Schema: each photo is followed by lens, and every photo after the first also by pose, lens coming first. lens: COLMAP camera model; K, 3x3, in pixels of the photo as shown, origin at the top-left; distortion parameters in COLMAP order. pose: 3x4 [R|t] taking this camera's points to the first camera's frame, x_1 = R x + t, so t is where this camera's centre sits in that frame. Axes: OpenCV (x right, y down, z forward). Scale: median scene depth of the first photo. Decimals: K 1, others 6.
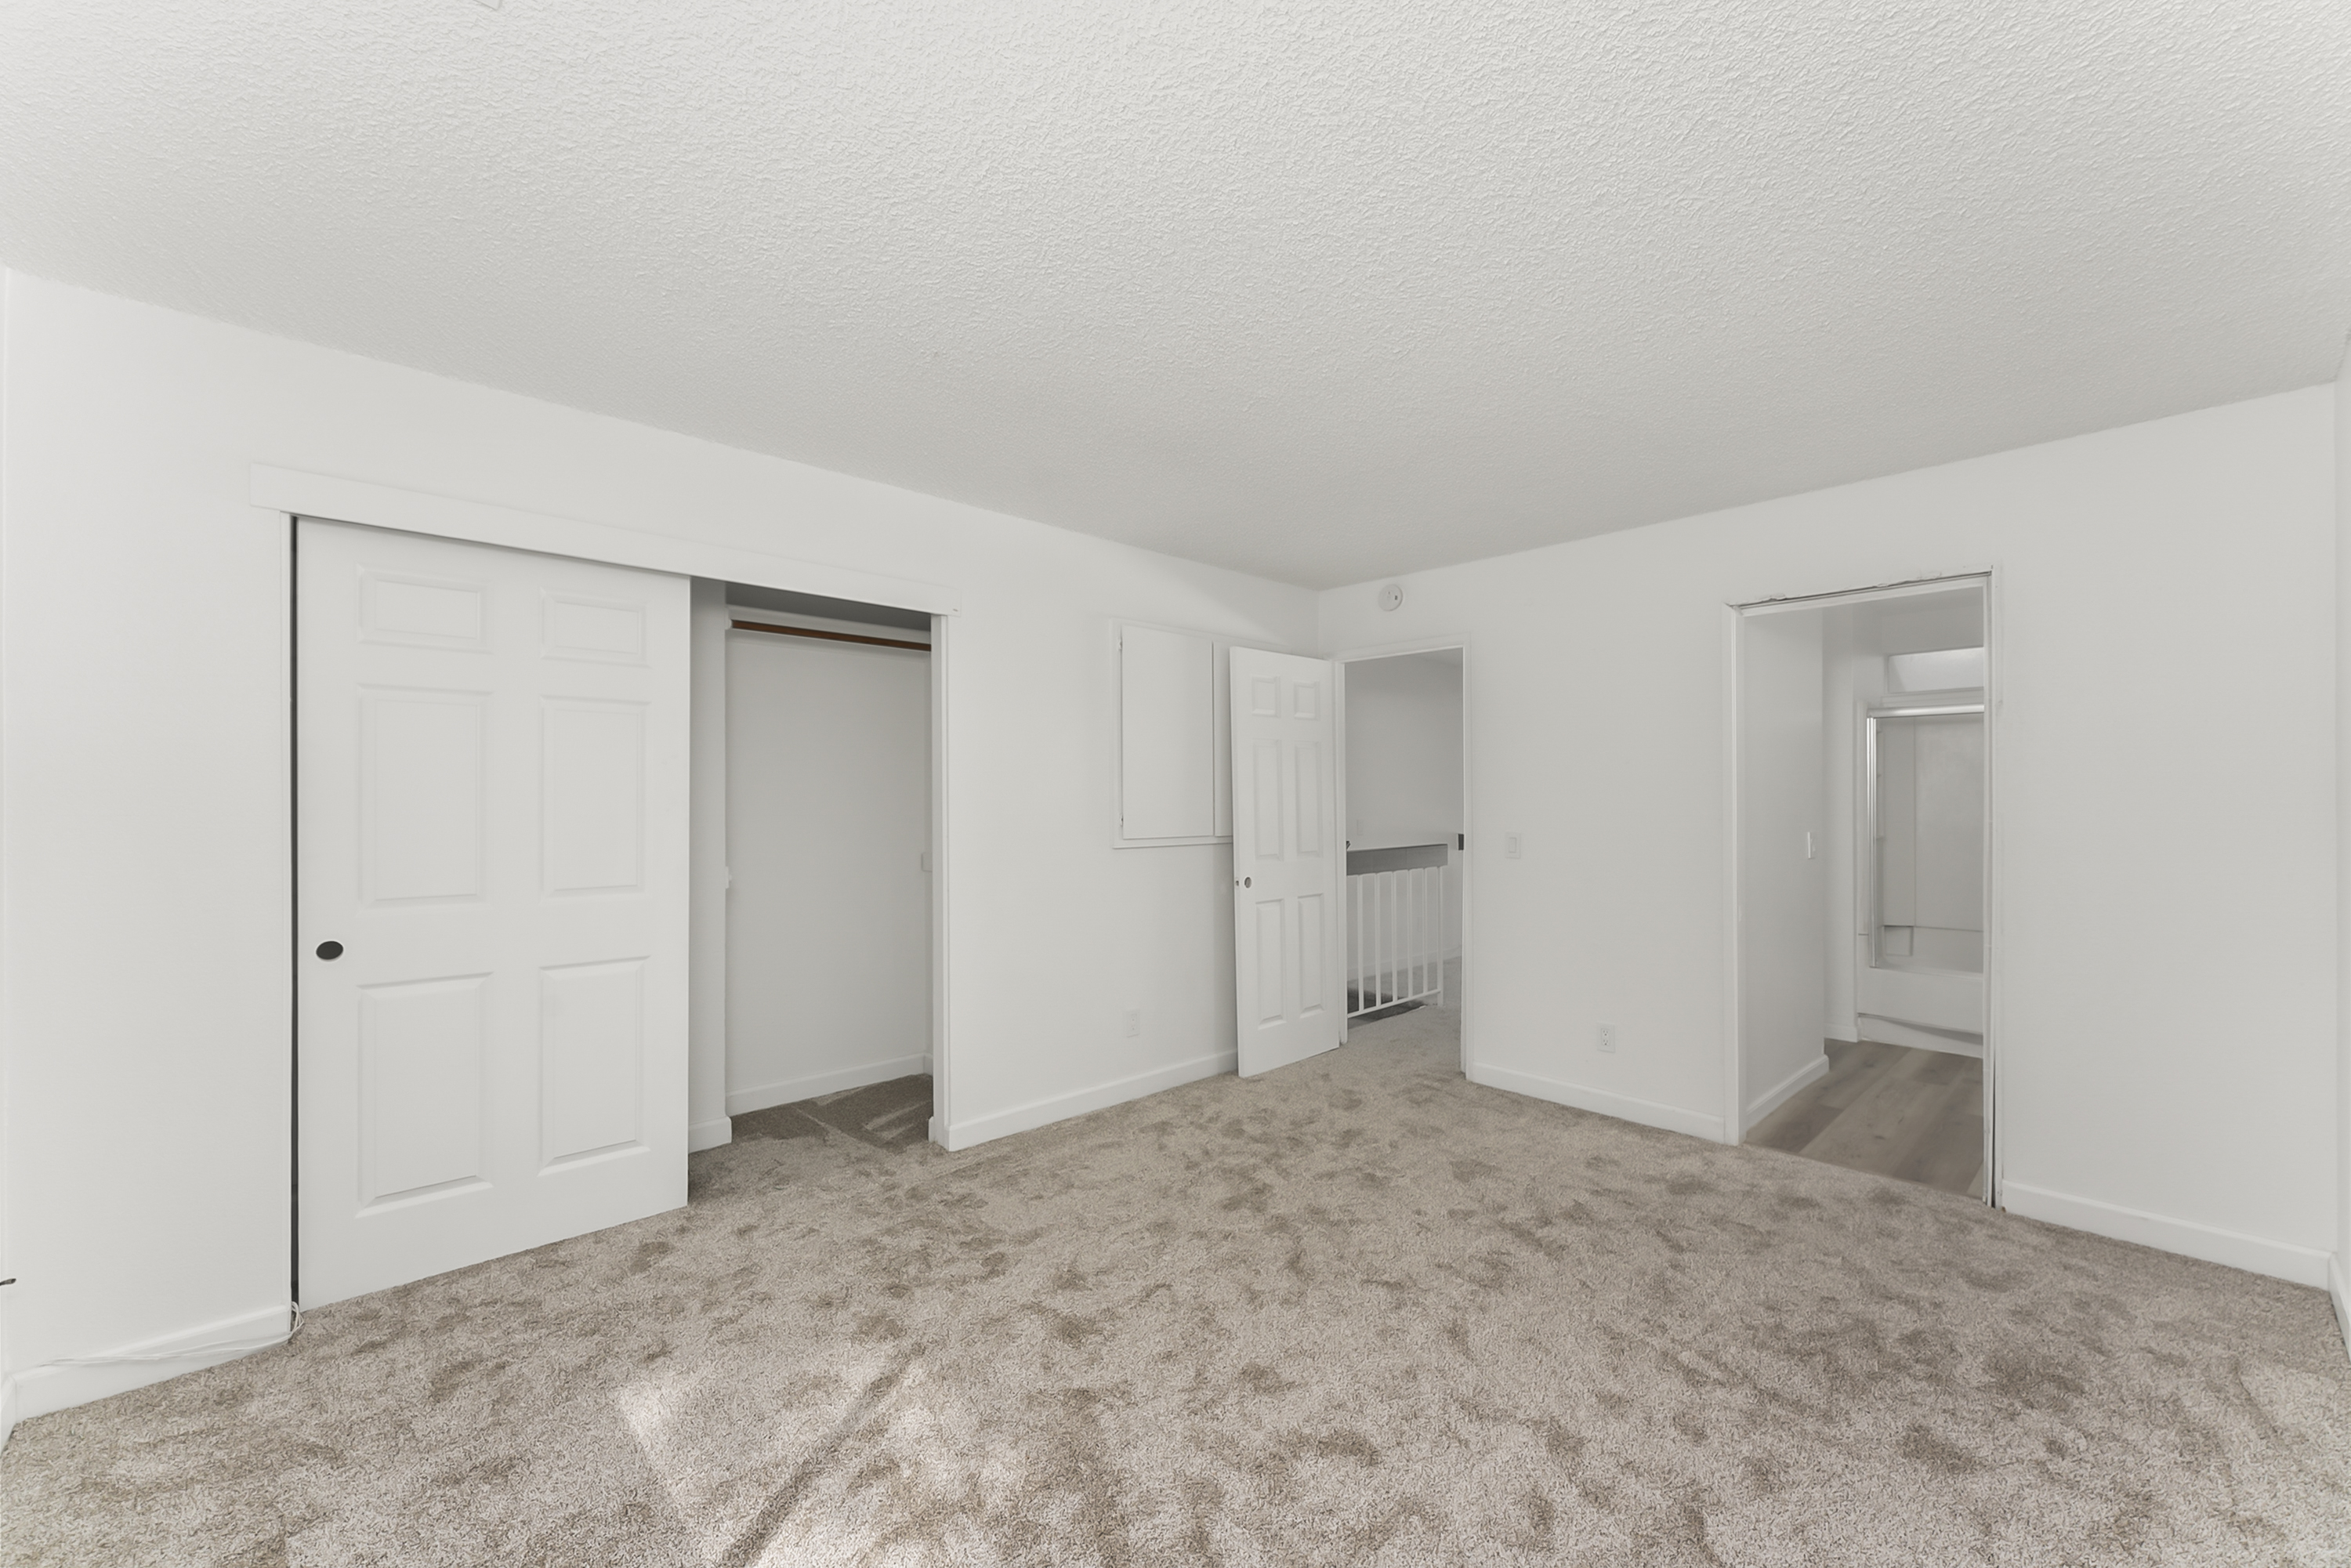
lens RADIAL K [[940.9, 0, 1175.6], [0, 940.9, 792.1], [0, 0, 1]] dist [0.003019, -0.000382]
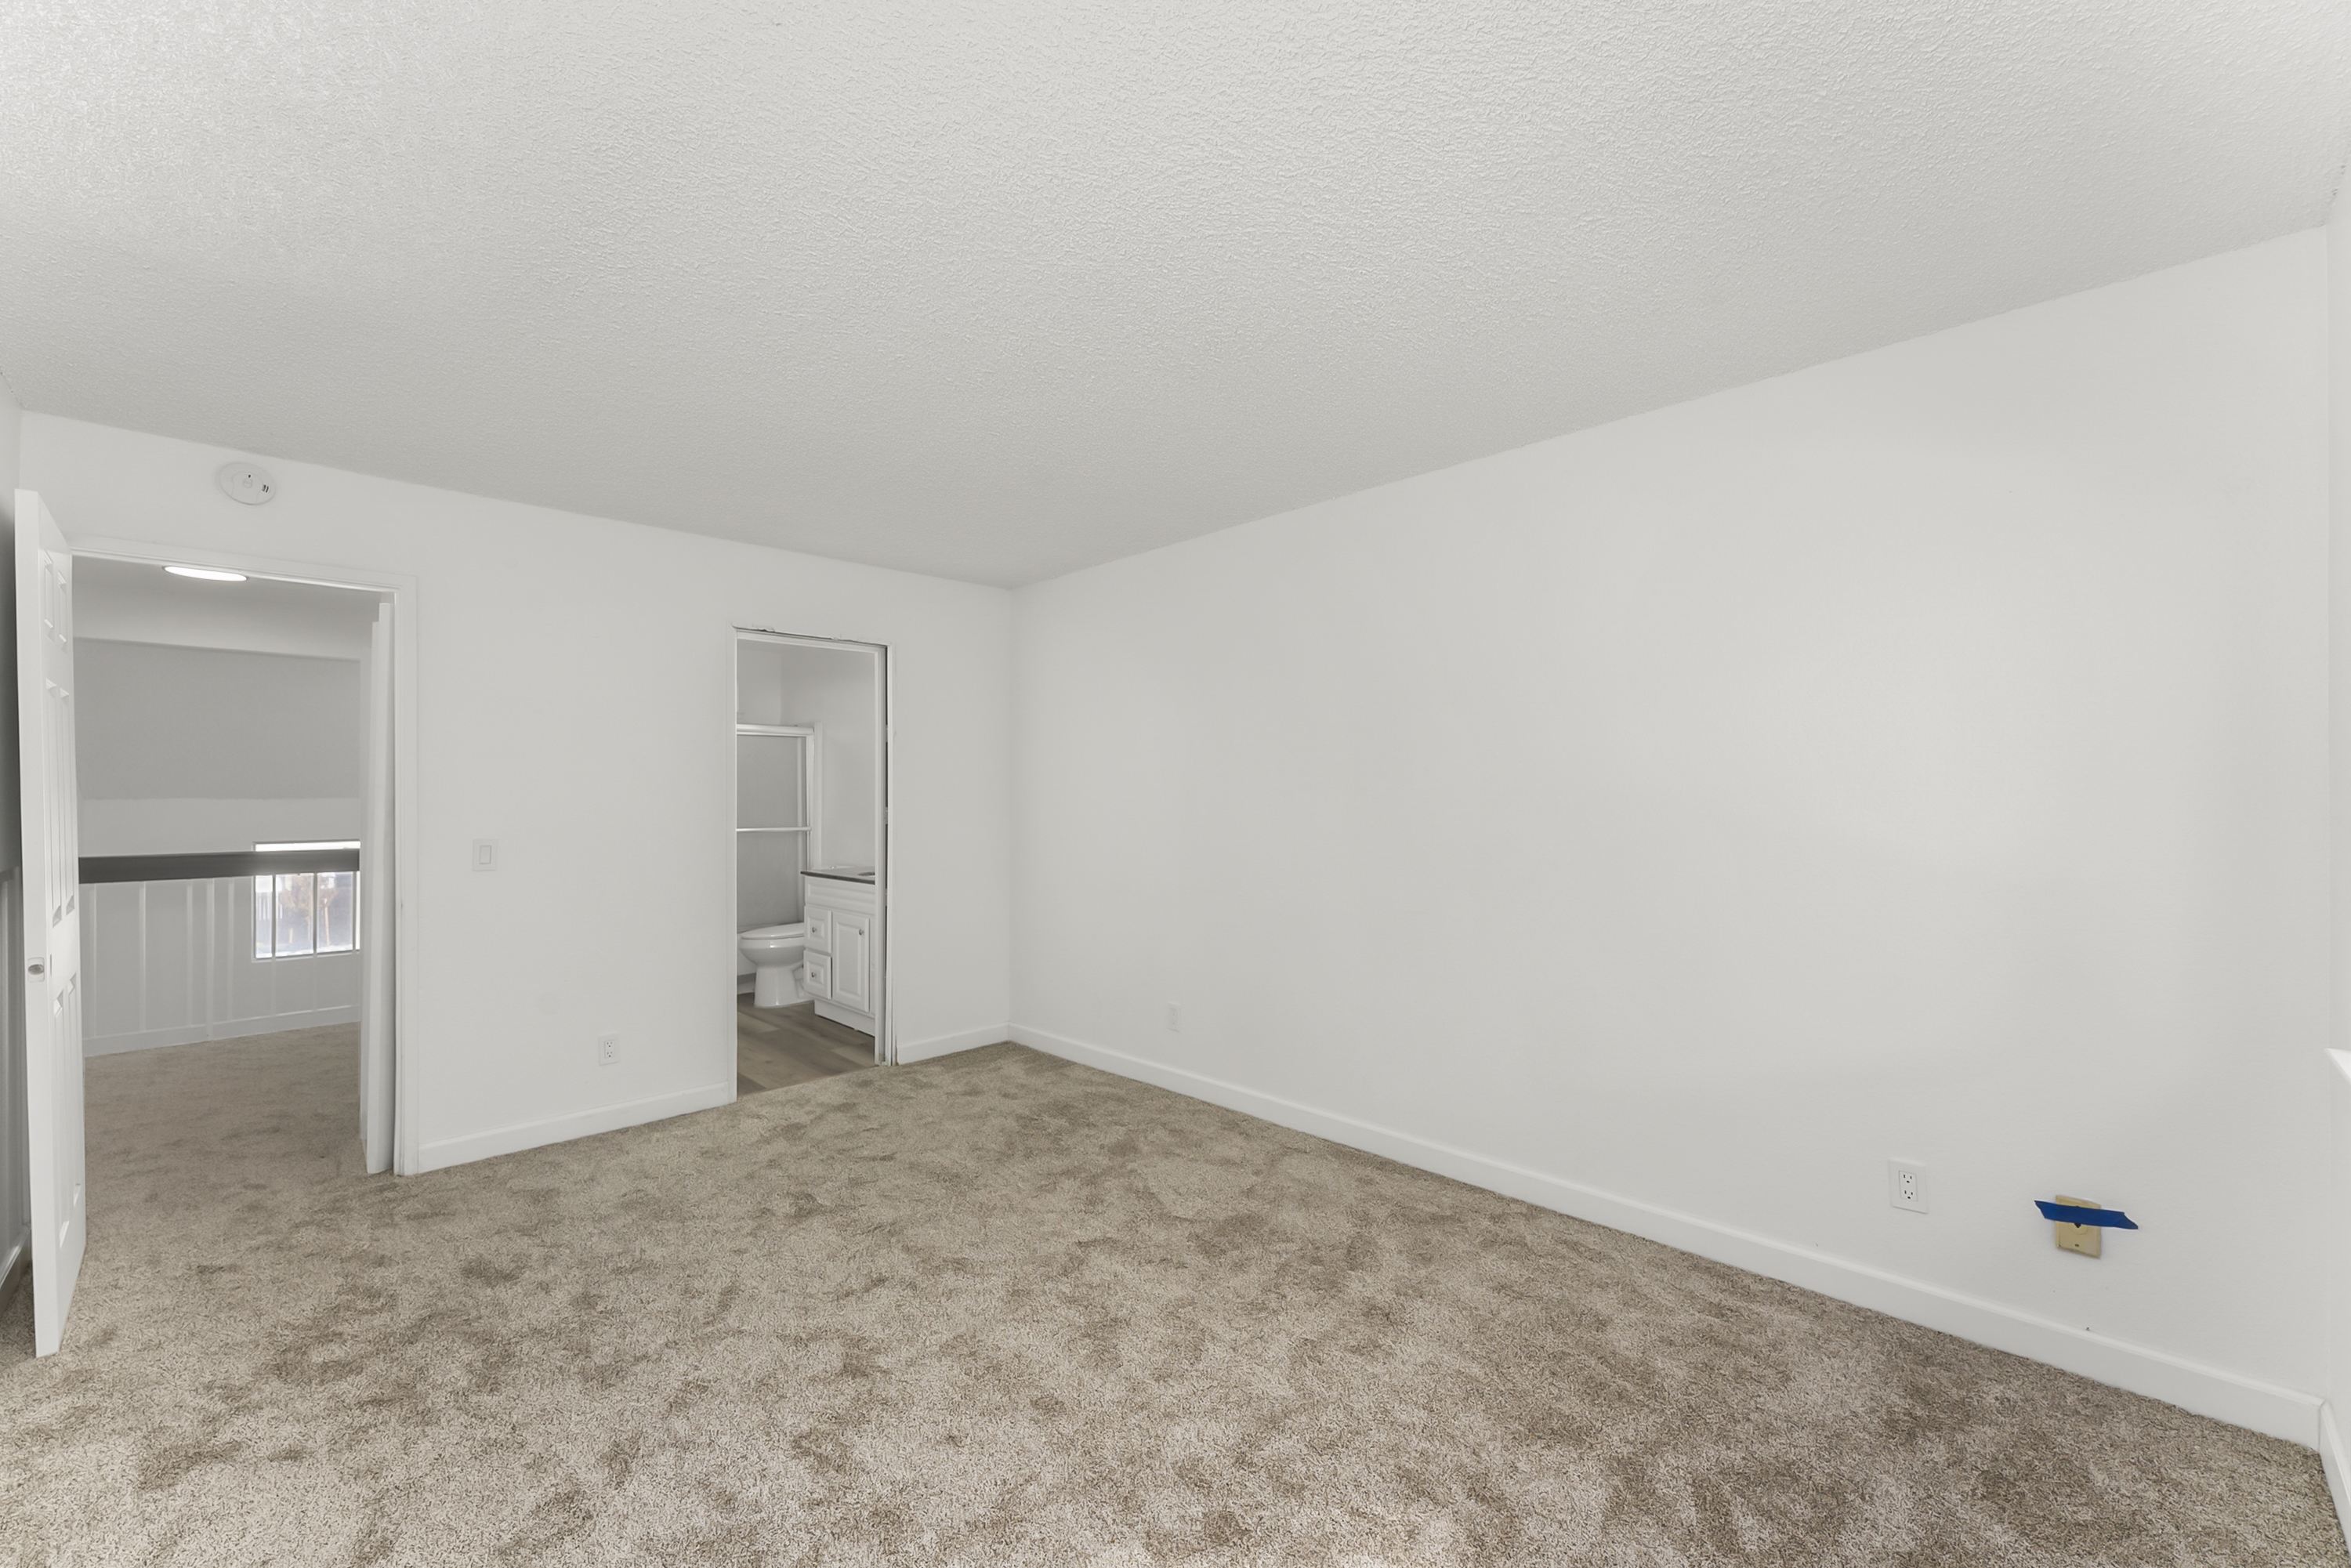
lens RADIAL K [[940.9, 0, 1175.5], [0, 940.9, 790.9], [0, 0, 1]] dist [0.003019, -0.000382]
pose [[-0.030759, -0.003178, 0.999522, -0.602068], [-0.005758, 0.999979, 0.003003, -0.007526], [-0.999510, -0.005663, -0.030776, 0.543974]]
